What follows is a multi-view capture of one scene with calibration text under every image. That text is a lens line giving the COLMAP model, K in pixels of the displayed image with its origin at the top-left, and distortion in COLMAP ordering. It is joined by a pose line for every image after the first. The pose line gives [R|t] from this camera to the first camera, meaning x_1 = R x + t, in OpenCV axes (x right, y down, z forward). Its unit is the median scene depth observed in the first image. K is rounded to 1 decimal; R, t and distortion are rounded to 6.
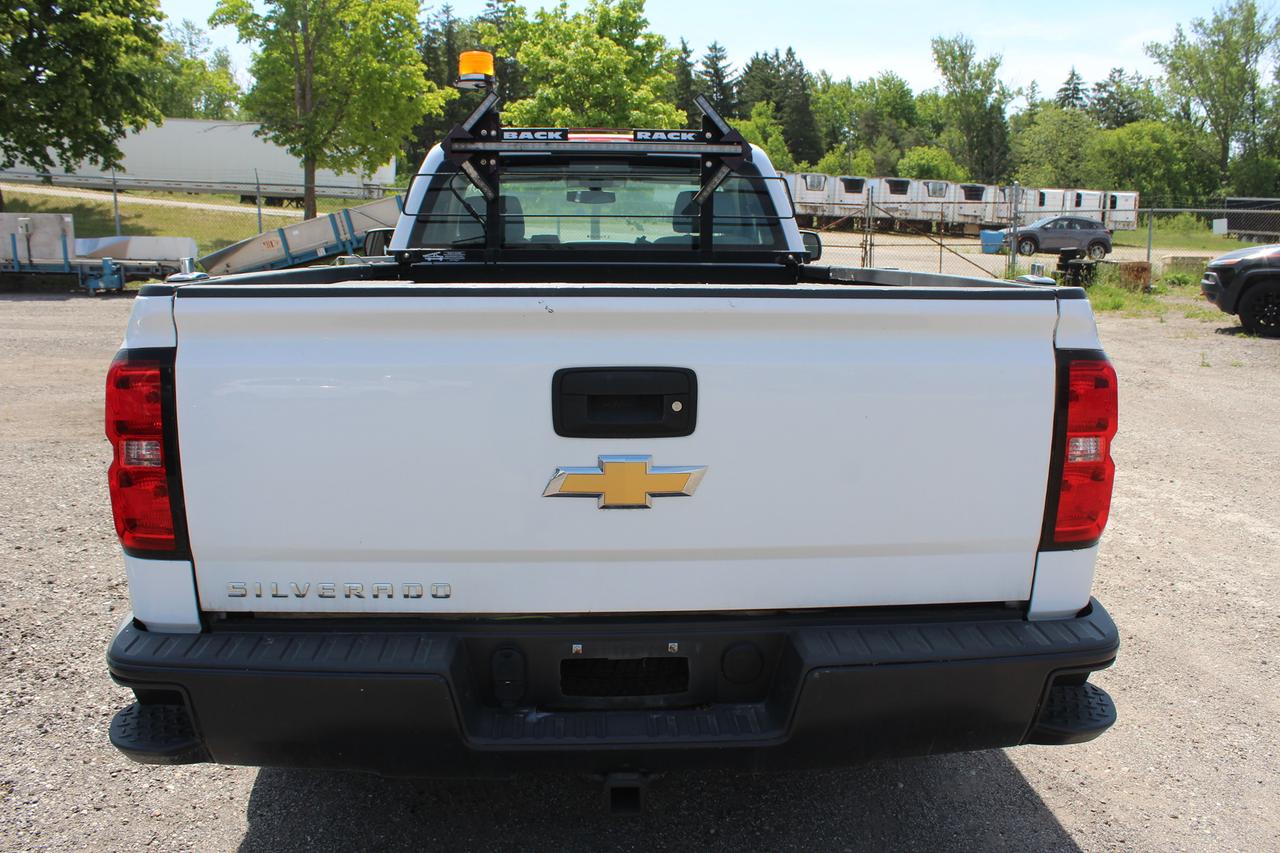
lens RADIAL K [[1071.0, 0, 642.0], [0, 1071.0, 403.1], [0, 0, 1]] dist [-0.166169, 0.149658]
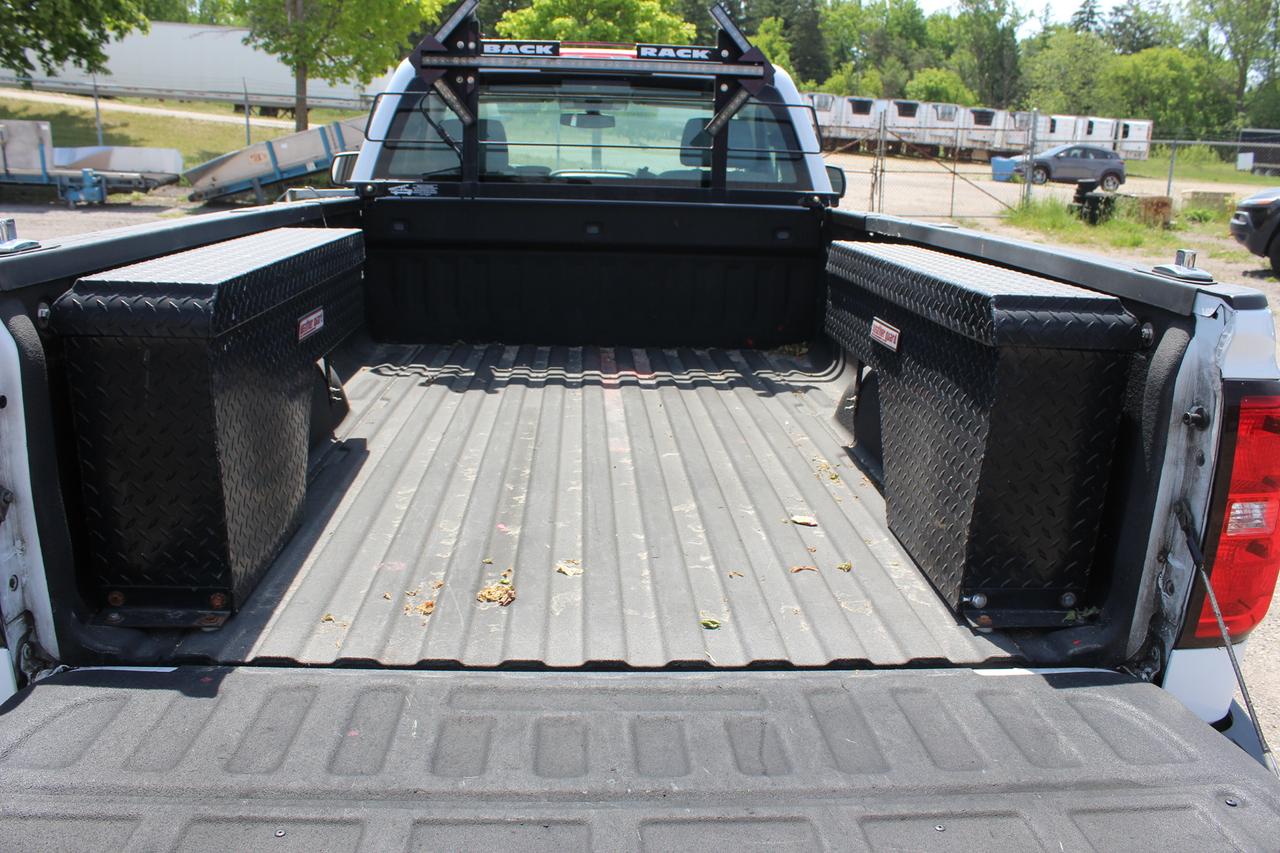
lens RADIAL K [[1062.7, 0, 637.8], [0, 1062.7, 402.4], [0, 0, 1]] dist [-0.166988, 0.154991]
pose [[0.999743, 0.022609, -0.001492, 0.000112], [-0.022424, 0.996683, 0.078226, -0.008718], [0.003255, -0.078173, 0.996935, 0.033111]]
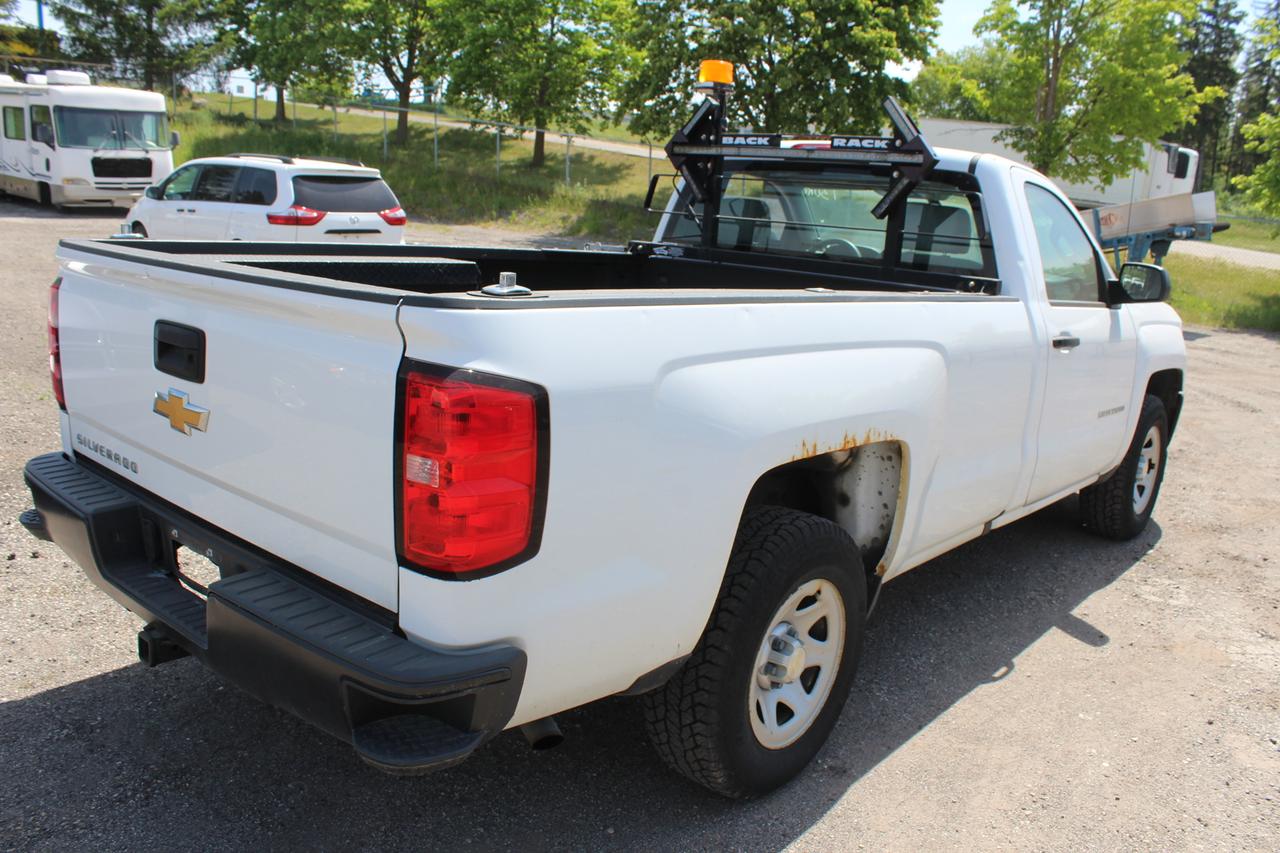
lens RADIAL K [[1071.0, 0, 642.0], [0, 1071.0, 403.1], [0, 0, 1]] dist [-0.166169, 0.149658]
pose [[0.709313, 0.170907, -0.683861, 0.131716], [-0.174495, 0.982539, 0.064562, -0.012058], [0.682954, 0.073535, 0.726750, 0.047527]]
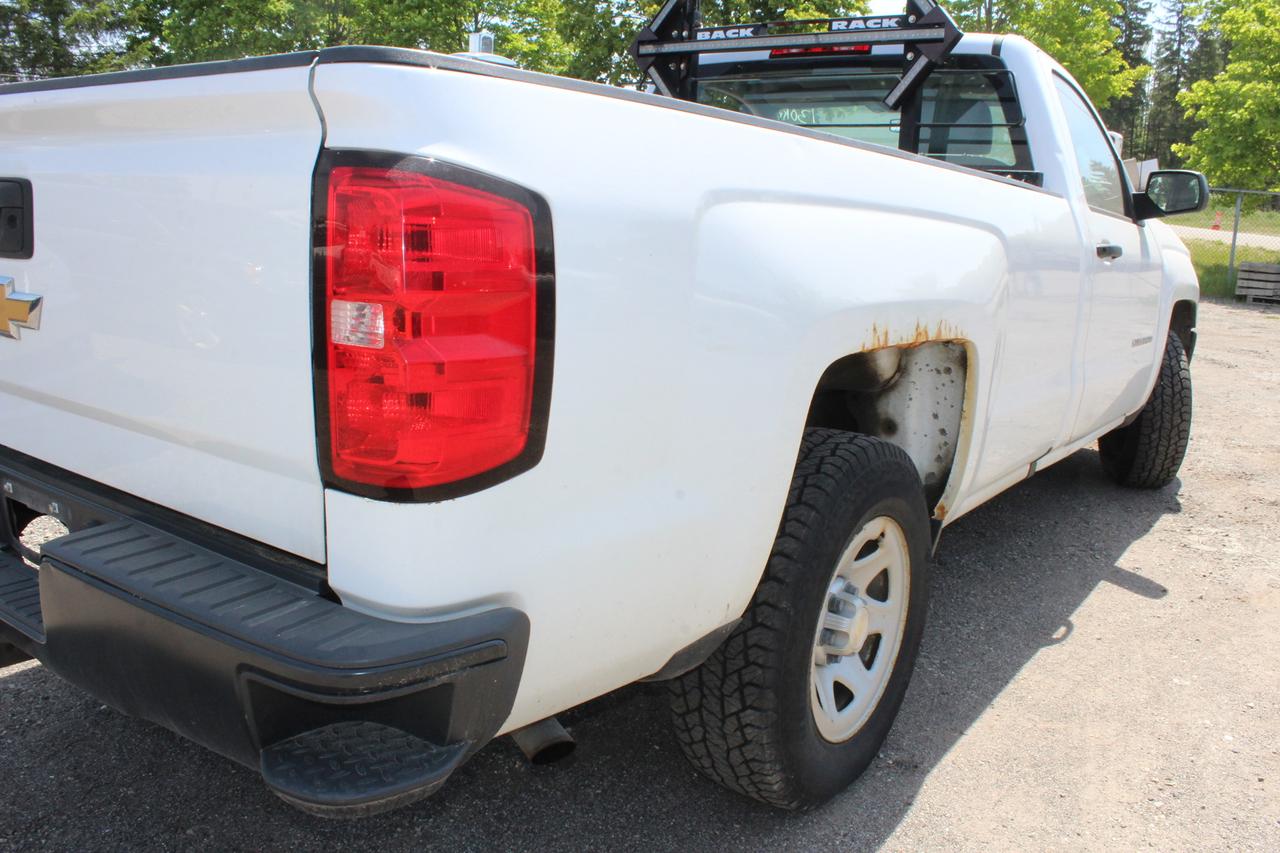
lens RADIAL K [[1062.9, 0, 649.5], [0, 1062.9, 391.1], [0, 0, 1]] dist [-0.158747, 0.137036]
pose [[0.761281, 0.130591, -0.635136, 0.101364], [-0.140396, 0.989471, 0.035166, 0.004416], [0.633041, 0.062399, 0.771599, 0.071036]]
